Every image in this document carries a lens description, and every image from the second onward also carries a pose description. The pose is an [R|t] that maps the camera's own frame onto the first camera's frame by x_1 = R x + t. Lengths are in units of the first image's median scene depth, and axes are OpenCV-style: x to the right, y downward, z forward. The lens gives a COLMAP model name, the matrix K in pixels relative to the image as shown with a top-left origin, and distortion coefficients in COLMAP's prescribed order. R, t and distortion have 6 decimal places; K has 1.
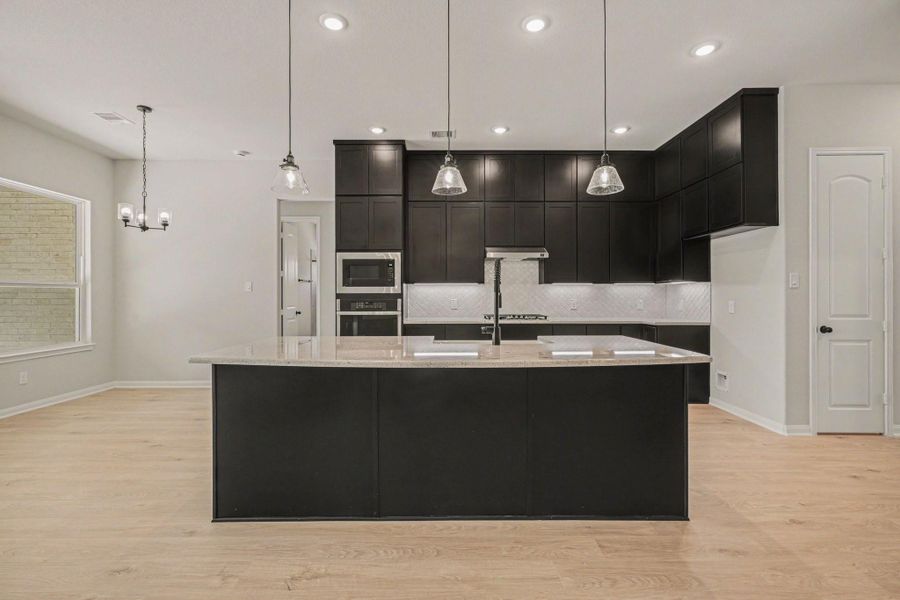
lens RADIAL K [[409.2, 0, 449.2], [0, 409.2, 296.7], [0, 0, 1]] dist [0.007696, -0.000039]
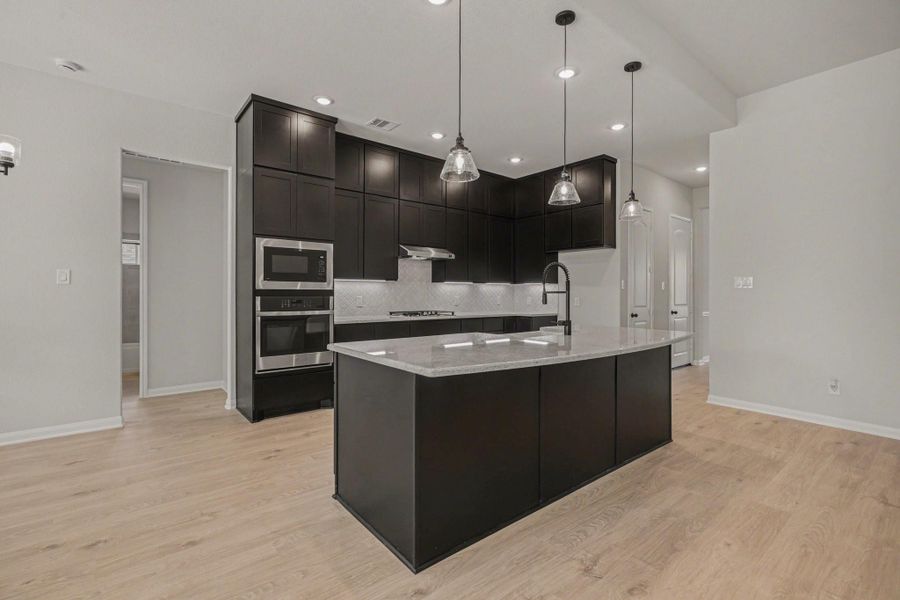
lens RADIAL K [[405.4, 0, 452.1], [0, 405.4, 294.1], [0, 0, 1]] dist [-0.000078, 0.000028]
pose [[0.781069, 0.003455, 0.624435, -0.466656], [-0.005125, 0.999986, 0.000877, -0.001269], [-0.624423, -0.003885, 0.781077, 0.153810]]
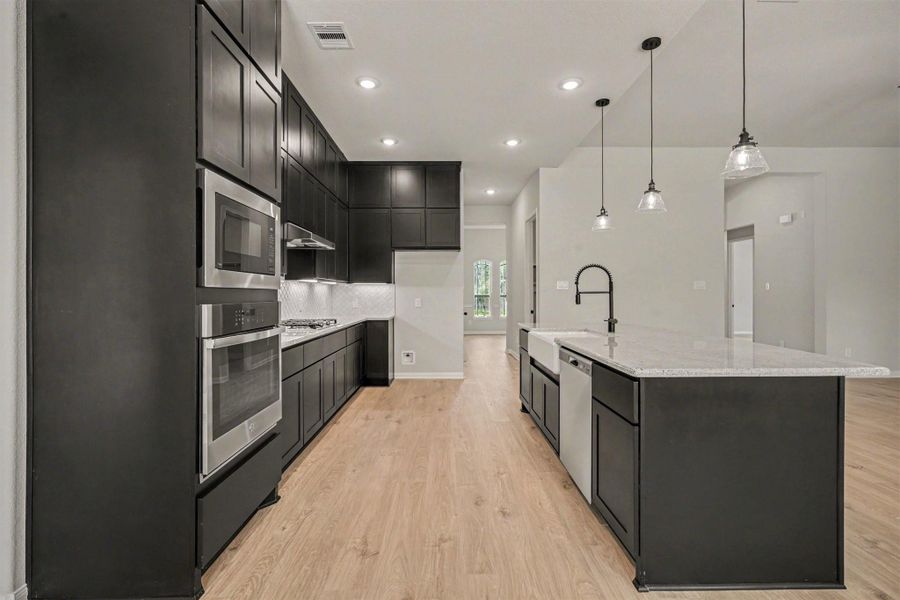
lens RADIAL K [[399.6, 0, 448.5], [0, 399.6, 294.8], [0, 0, 1]] dist [-0.000362, -0.000141]
pose [[0.003634, 0.001352, 0.999992, -0.605916], [0.003521, 0.999993, -0.001364, -0.000536], [-0.999987, 0.003526, 0.003629, 0.794592]]
